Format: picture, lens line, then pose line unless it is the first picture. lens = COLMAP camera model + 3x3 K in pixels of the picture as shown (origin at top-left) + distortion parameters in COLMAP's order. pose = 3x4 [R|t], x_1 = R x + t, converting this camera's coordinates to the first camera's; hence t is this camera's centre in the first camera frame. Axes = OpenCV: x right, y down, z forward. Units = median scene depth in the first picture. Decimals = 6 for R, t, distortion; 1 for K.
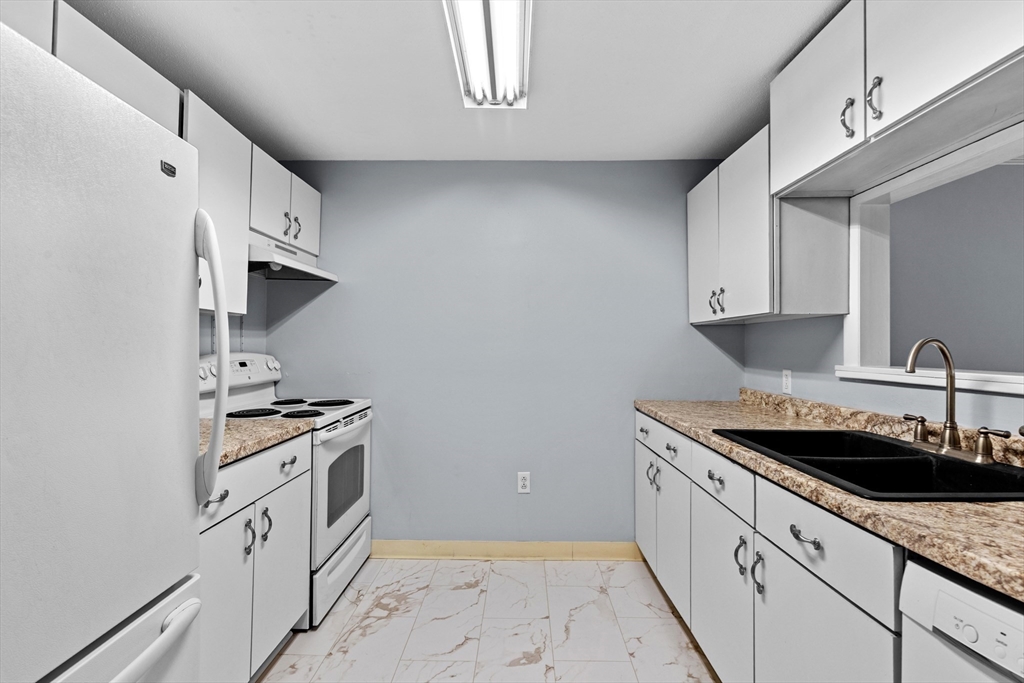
lens RADIAL K [[524.4, 0, 509.6], [0, 524.4, 351.7], [0, 0, 1]] dist [0.001361, -0.009218]
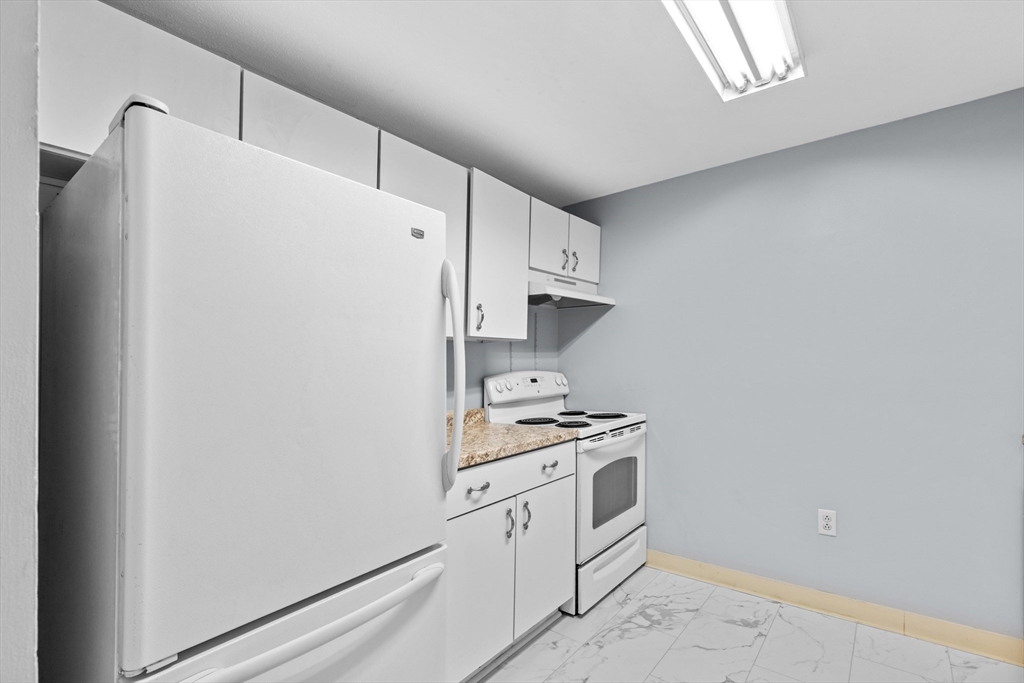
lens RADIAL K [[475.4, 0, 488.5], [0, 475.4, 372.2], [0, 0, 1]] dist [0.010452, -0.001101]
pose [[0.778250, -0.004938, -0.627936, 0.117896], [0.010331, 0.999934, 0.004941, -0.001773], [0.627870, -0.010333, 0.778250, 0.085432]]
